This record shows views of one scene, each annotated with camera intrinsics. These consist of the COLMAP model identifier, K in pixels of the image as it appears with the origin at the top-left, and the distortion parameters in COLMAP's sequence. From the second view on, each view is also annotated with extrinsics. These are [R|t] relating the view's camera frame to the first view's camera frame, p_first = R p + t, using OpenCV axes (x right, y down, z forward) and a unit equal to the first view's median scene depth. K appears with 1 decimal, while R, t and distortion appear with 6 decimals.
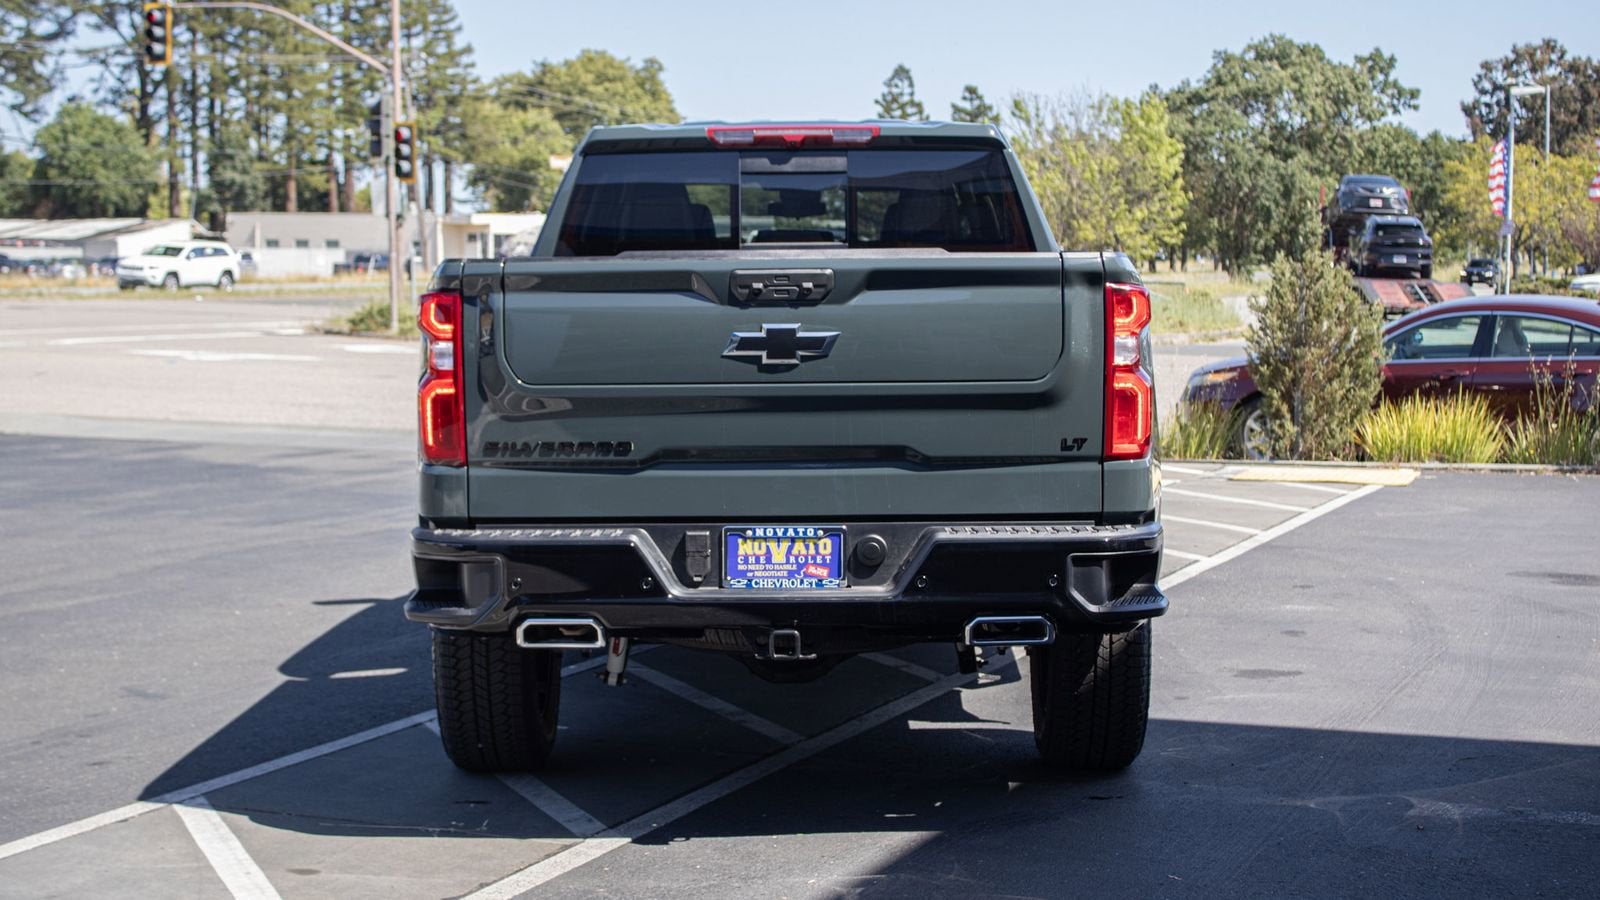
lens RADIAL K [[2424.6, 0, 645.2], [0, 2424.6, 450.3], [0, 0, 1]] dist [-0.012396, -0.020920]
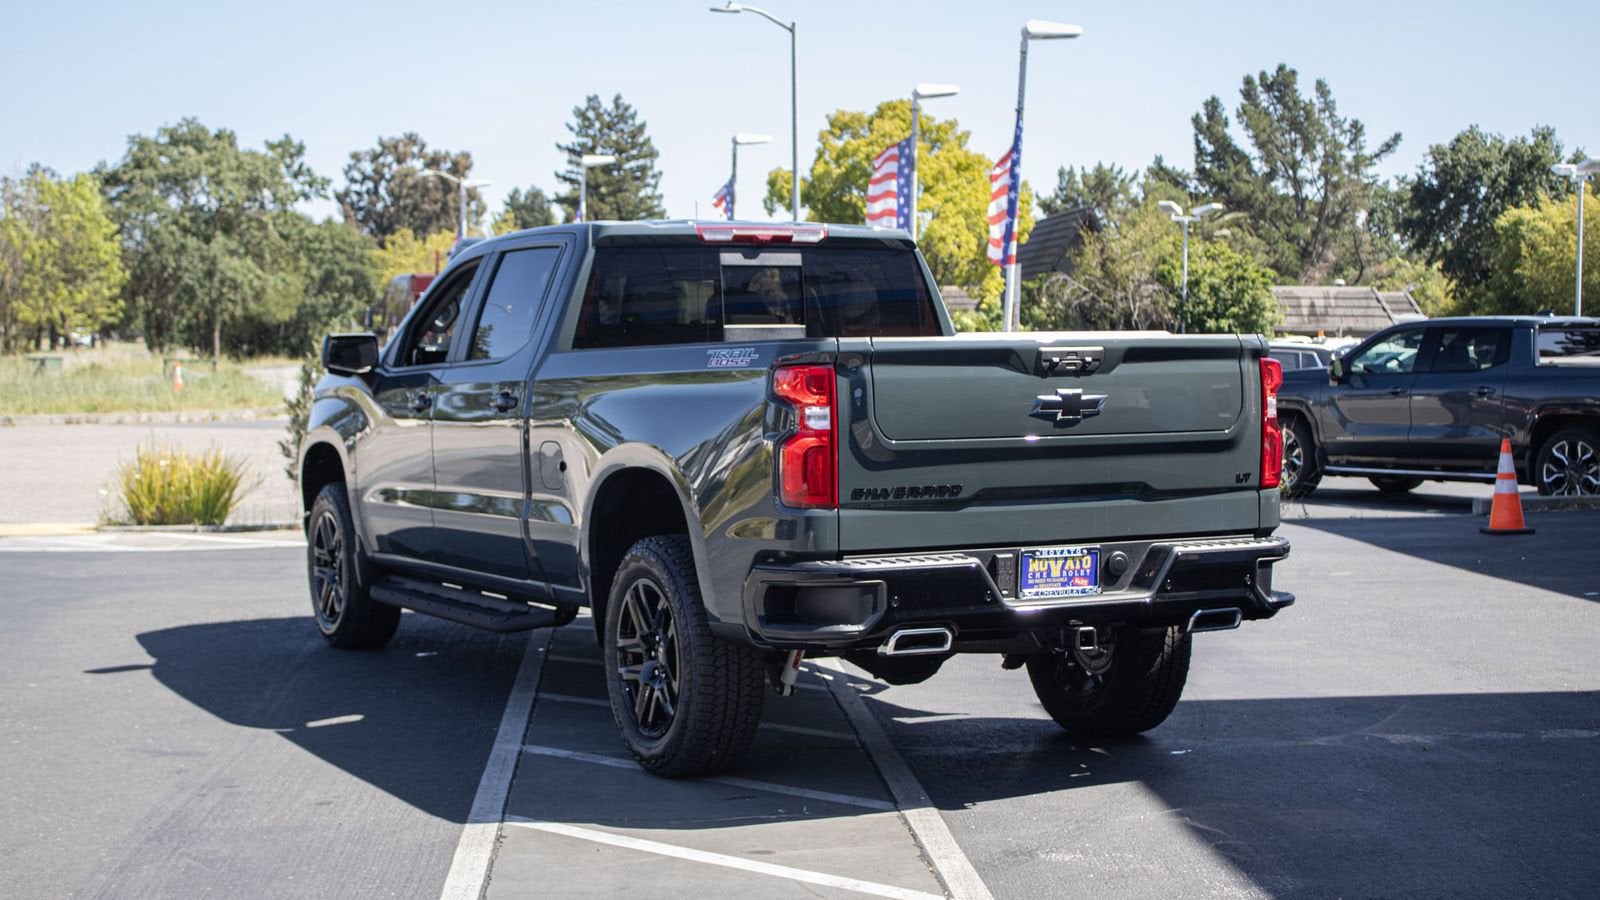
lens RADIAL K [[2424.6, 0, 645.2], [0, 2424.6, 450.3], [0, 0, 1]] dist [-0.012396, -0.020920]
pose [[0.892014, -0.018907, 0.451612, -0.528413], [0.033489, 0.999143, -0.024316, 0.002774], [-0.450766, 0.036814, 0.891883, -0.031020]]
